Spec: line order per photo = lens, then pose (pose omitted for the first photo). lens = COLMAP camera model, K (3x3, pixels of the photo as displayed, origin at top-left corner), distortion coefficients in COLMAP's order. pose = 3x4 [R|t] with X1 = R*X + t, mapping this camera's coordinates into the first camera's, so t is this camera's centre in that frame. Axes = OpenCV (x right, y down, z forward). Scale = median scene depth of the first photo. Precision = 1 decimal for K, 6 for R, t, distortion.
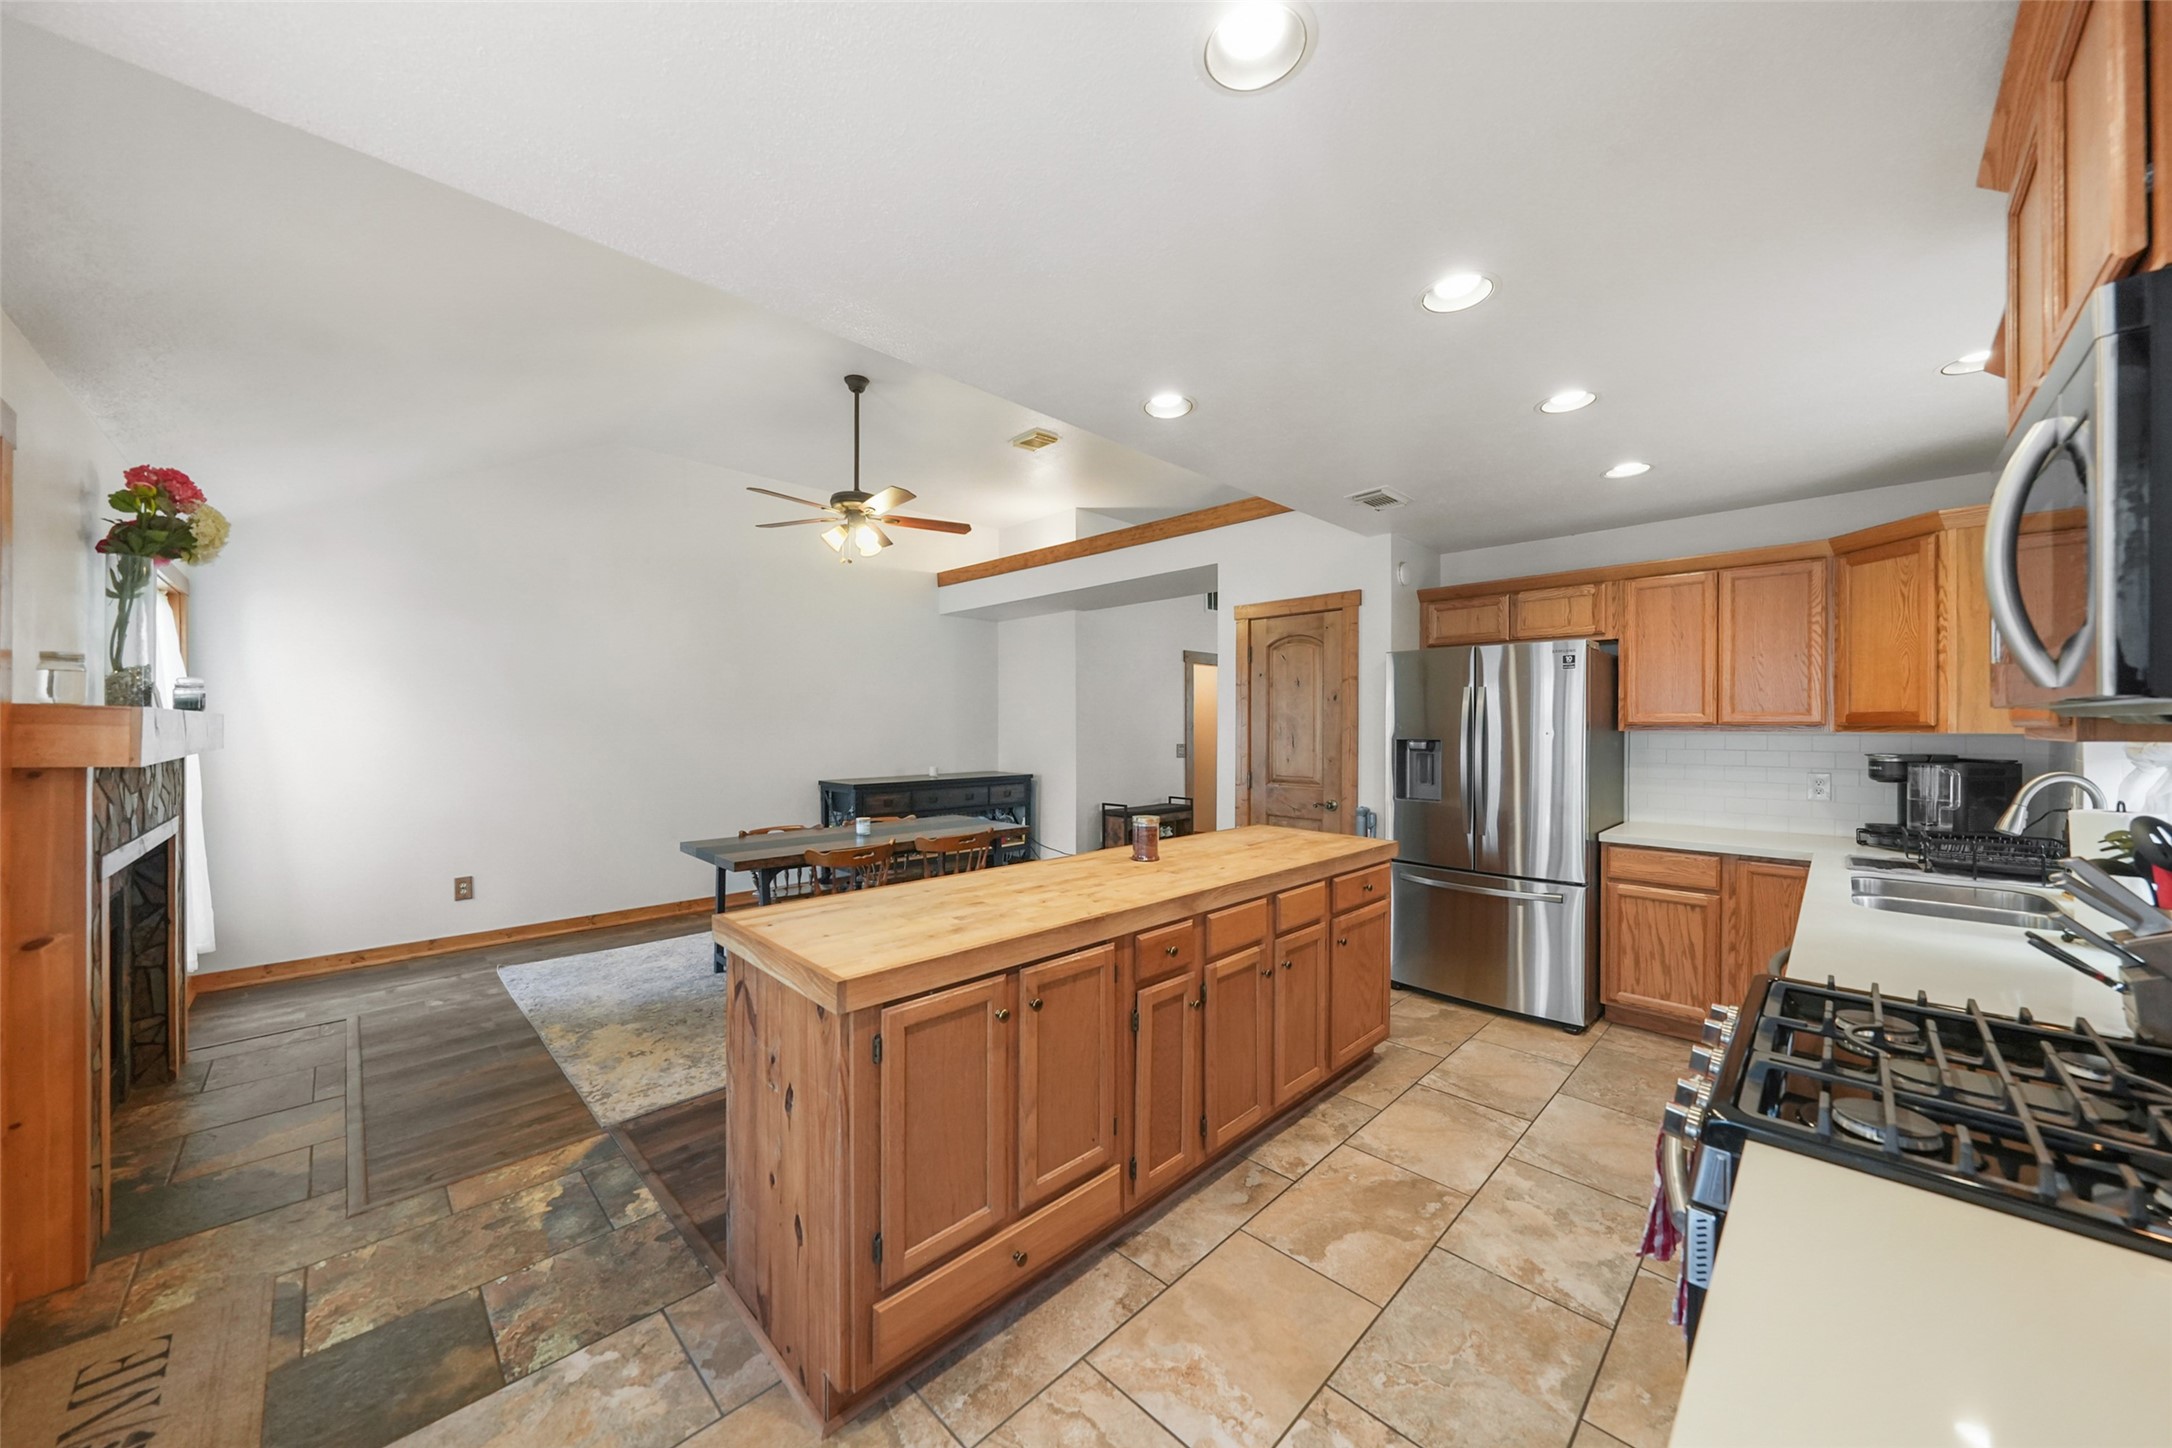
lens RADIAL K [[747.9, 0, 1089.2], [0, 747.9, 724.9], [0, 0, 1]] dist [-0.008070, 0.000503]
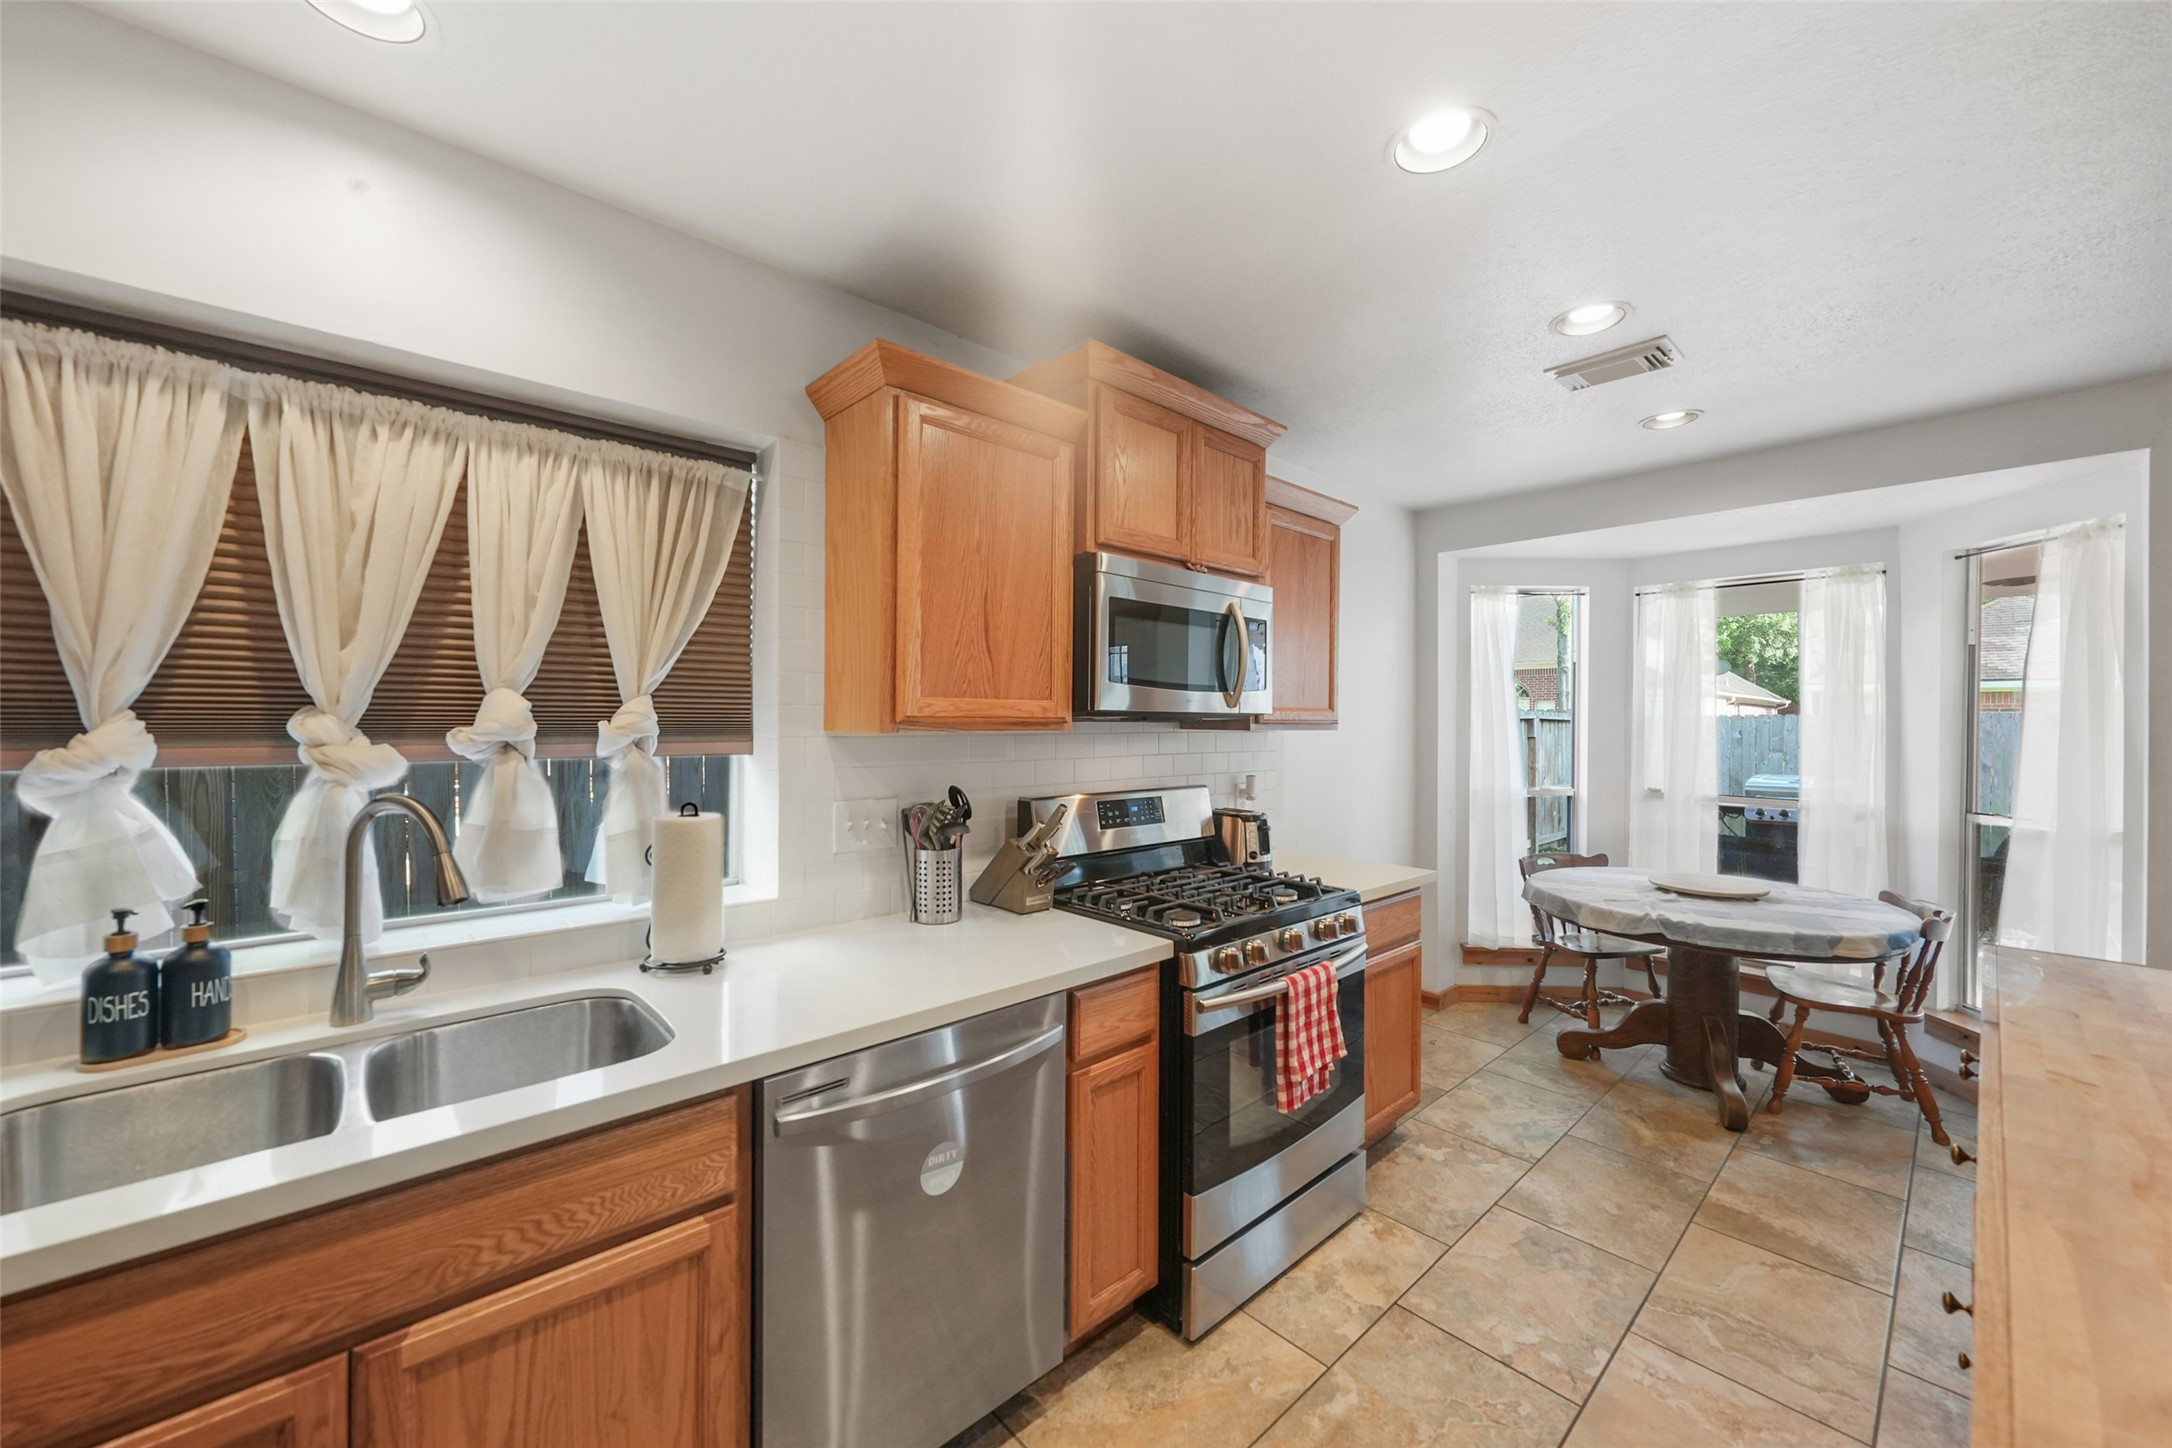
lens RADIAL K [[813.3, 0, 1087.9], [0, 813.3, 718.1], [0, 0, 1]] dist [-0.000648, 0.000390]
pose [[-0.998907, -0.008795, 0.045914, 0.468849], [-0.008848, 0.999960, -0.000957, -0.001103], [-0.045904, -0.001362, -0.998945, 1.064617]]
